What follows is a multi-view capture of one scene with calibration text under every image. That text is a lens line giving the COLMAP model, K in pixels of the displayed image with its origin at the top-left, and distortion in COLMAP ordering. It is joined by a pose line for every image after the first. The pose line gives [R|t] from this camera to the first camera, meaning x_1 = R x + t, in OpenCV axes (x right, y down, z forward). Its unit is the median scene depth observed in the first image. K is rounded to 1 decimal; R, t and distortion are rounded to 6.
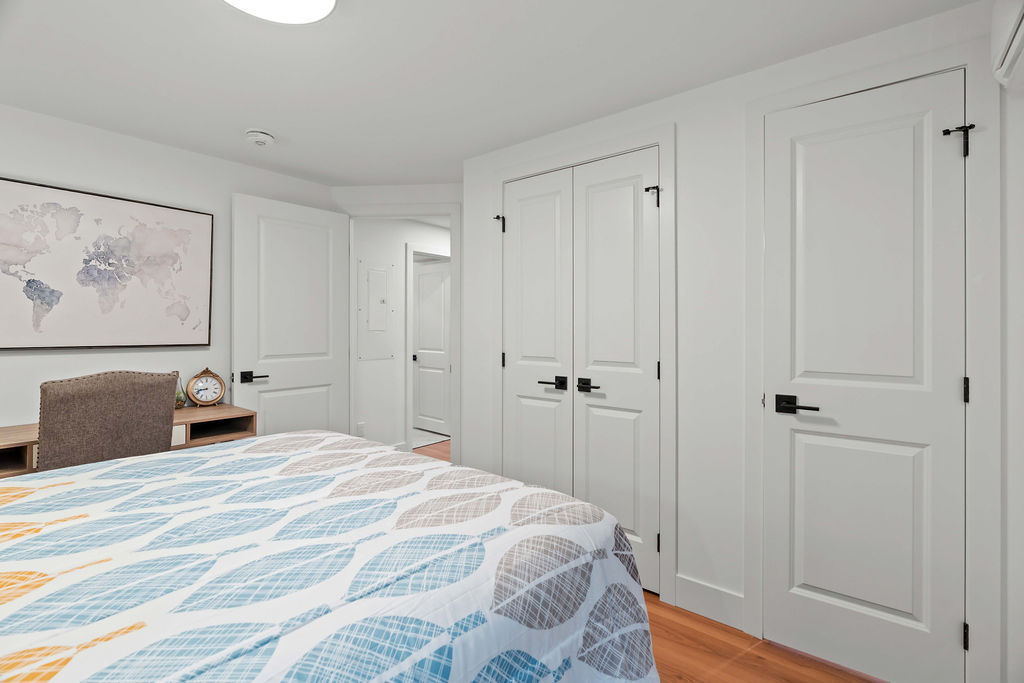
lens RADIAL K [[461.9, 0, 508.6], [0, 461.9, 331.4], [0, 0, 1]] dist [-0.010224, 0.002992]
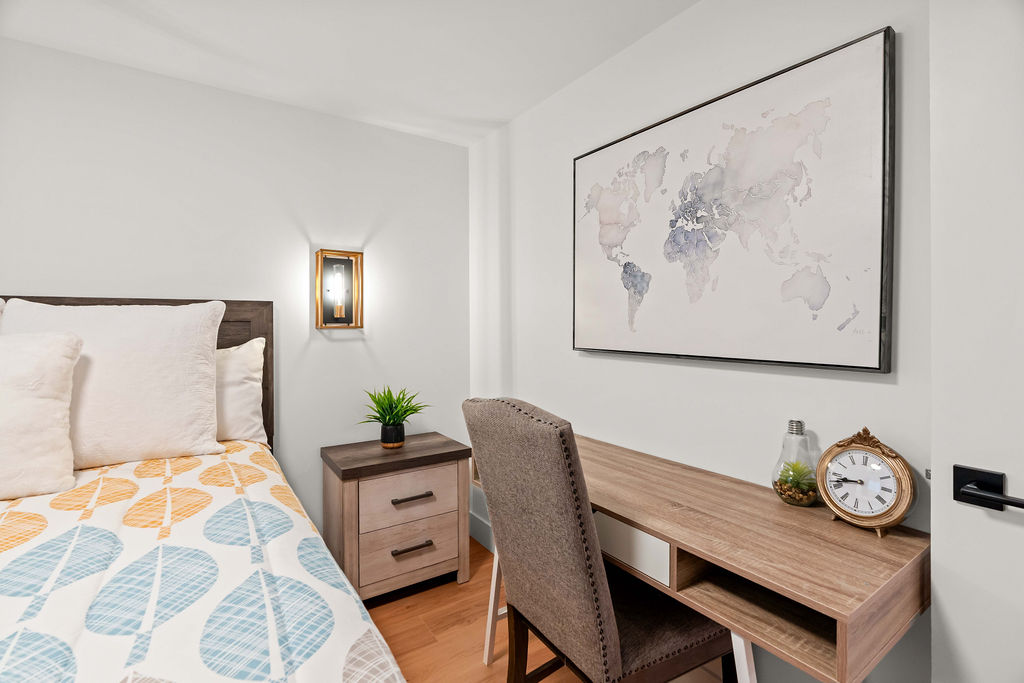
lens RADIAL K [[461.9, 0, 496.9], [0, 461.9, 325.0], [0, 0, 1]] dist [-0.010224, 0.002992]
pose [[-0.302743, 0.005777, -0.953055, -0.219253], [-0.003012, 0.999971, 0.007018, -0.012291], [0.953067, 0.004995, -0.302717, 0.948425]]
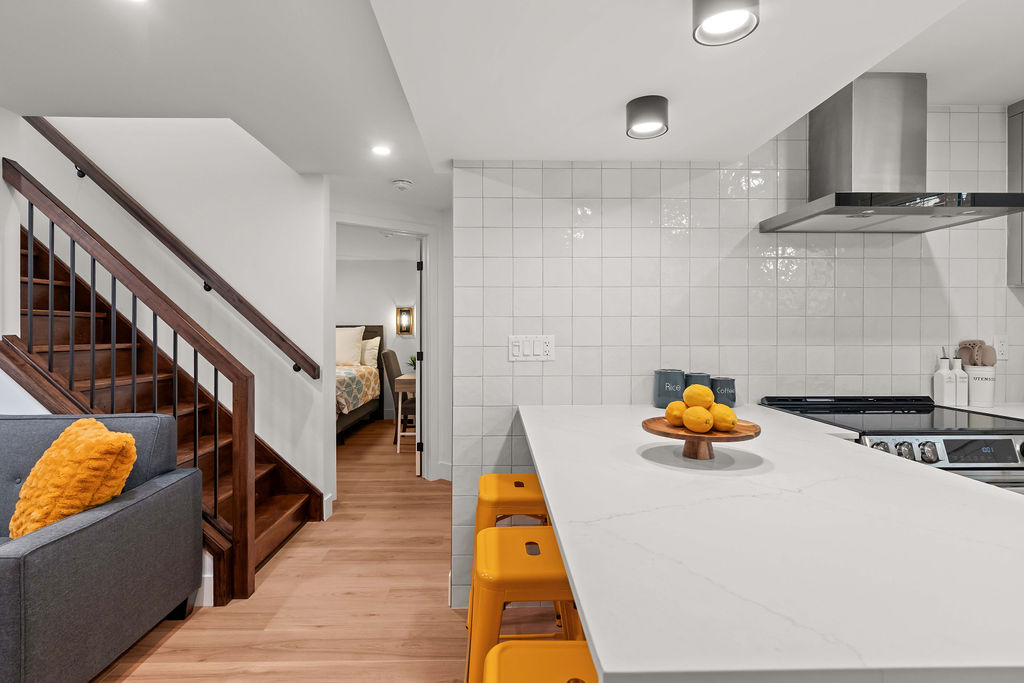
lens RADIAL K [[495.4, 0, 502.5], [0, 495.4, 334.2], [0, 0, 1]] dist [-0.008894, 0.002803]
pose [[-0.776525, 0.001885, -0.630084, 0.386101], [-0.002940, 0.999974, 0.006615, -0.018403], [0.630080, 0.006989, -0.776499, 3.018537]]
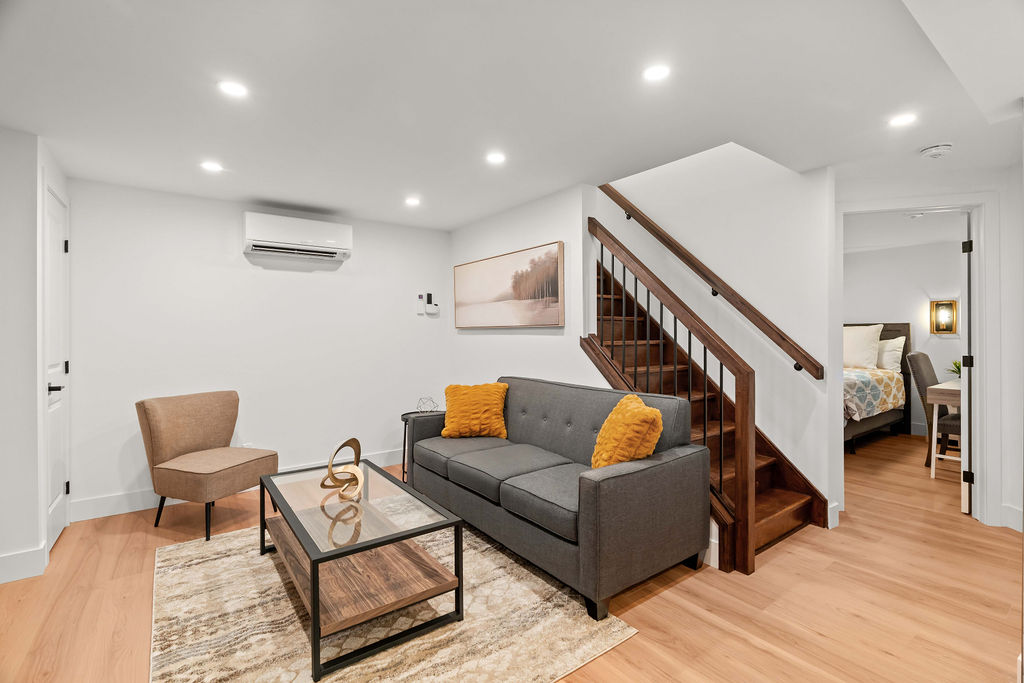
lens RADIAL K [[461.9, 0, 514.8], [0, 461.9, 332.6], [0, 0, 1]] dist [-0.010224, 0.002992]
pose [[-0.964375, 0.001825, 0.264533, 0.386194], [0.003165, 0.999984, 0.004641, -0.018186], [-0.264521, 0.005313, -0.964365, 3.035589]]
